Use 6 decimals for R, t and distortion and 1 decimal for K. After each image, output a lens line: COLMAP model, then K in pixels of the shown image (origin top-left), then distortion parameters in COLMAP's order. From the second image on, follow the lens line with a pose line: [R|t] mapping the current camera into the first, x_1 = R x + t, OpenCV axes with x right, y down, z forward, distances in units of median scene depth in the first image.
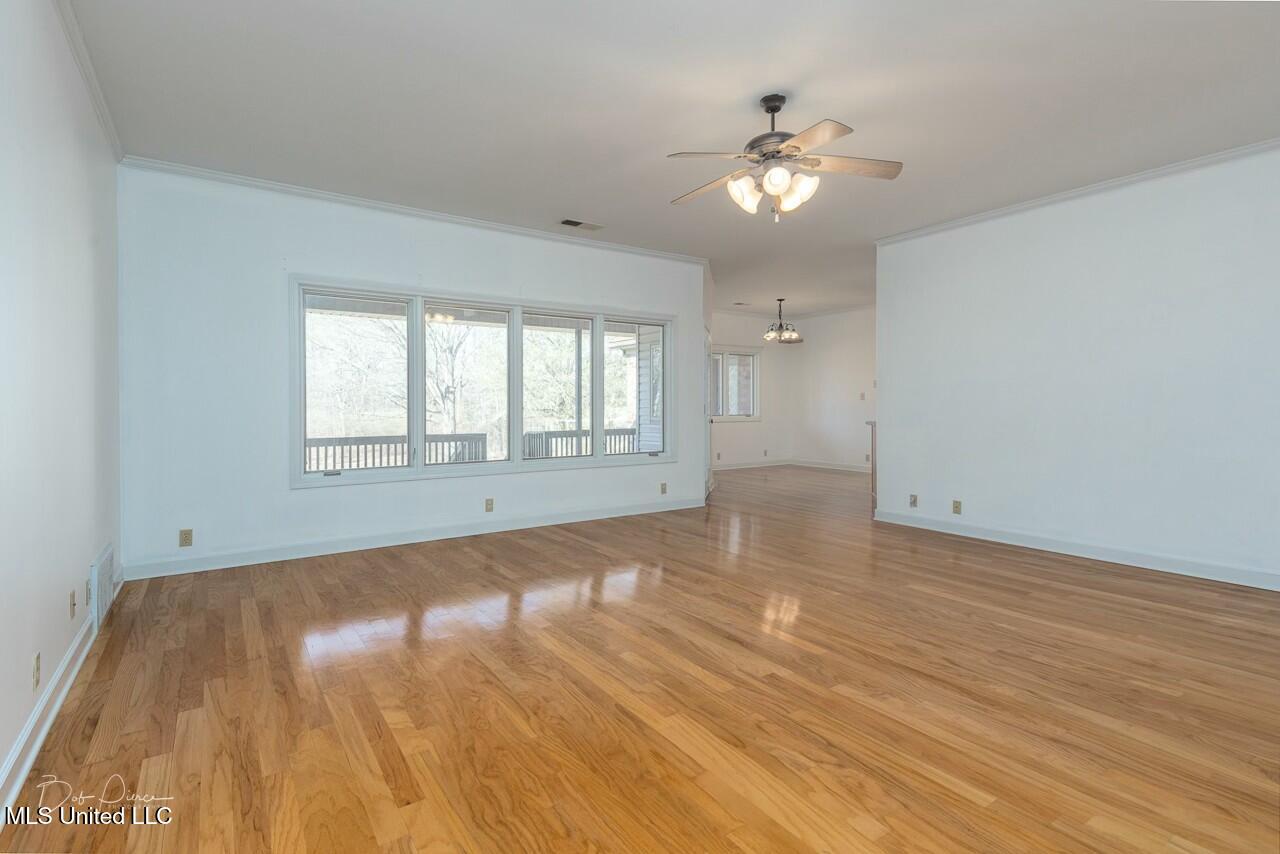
lens RADIAL K [[609.7, 0, 637.2], [0, 609.7, 399.1], [0, 0, 1]] dist [0.048474, -0.017955]
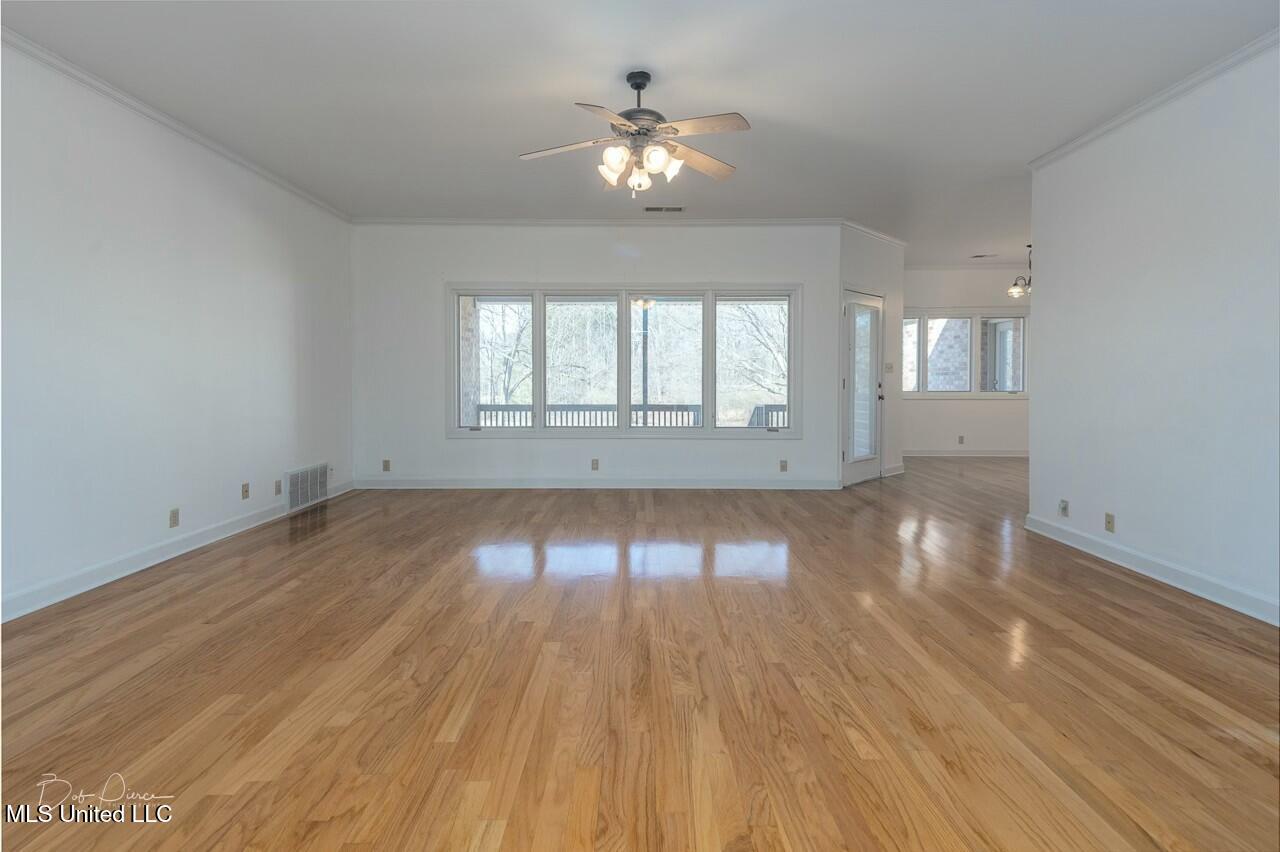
lens RADIAL K [[607.2, 0, 640.9], [0, 607.2, 378.5], [0, 0, 1]] dist [0.046967, -0.018011]
pose [[0.823265, 0.001699, -0.567655, 0.900765], [0.003172, 0.999966, 0.007594, 0.003121], [0.567648, -0.008052, 0.823232, 0.193672]]
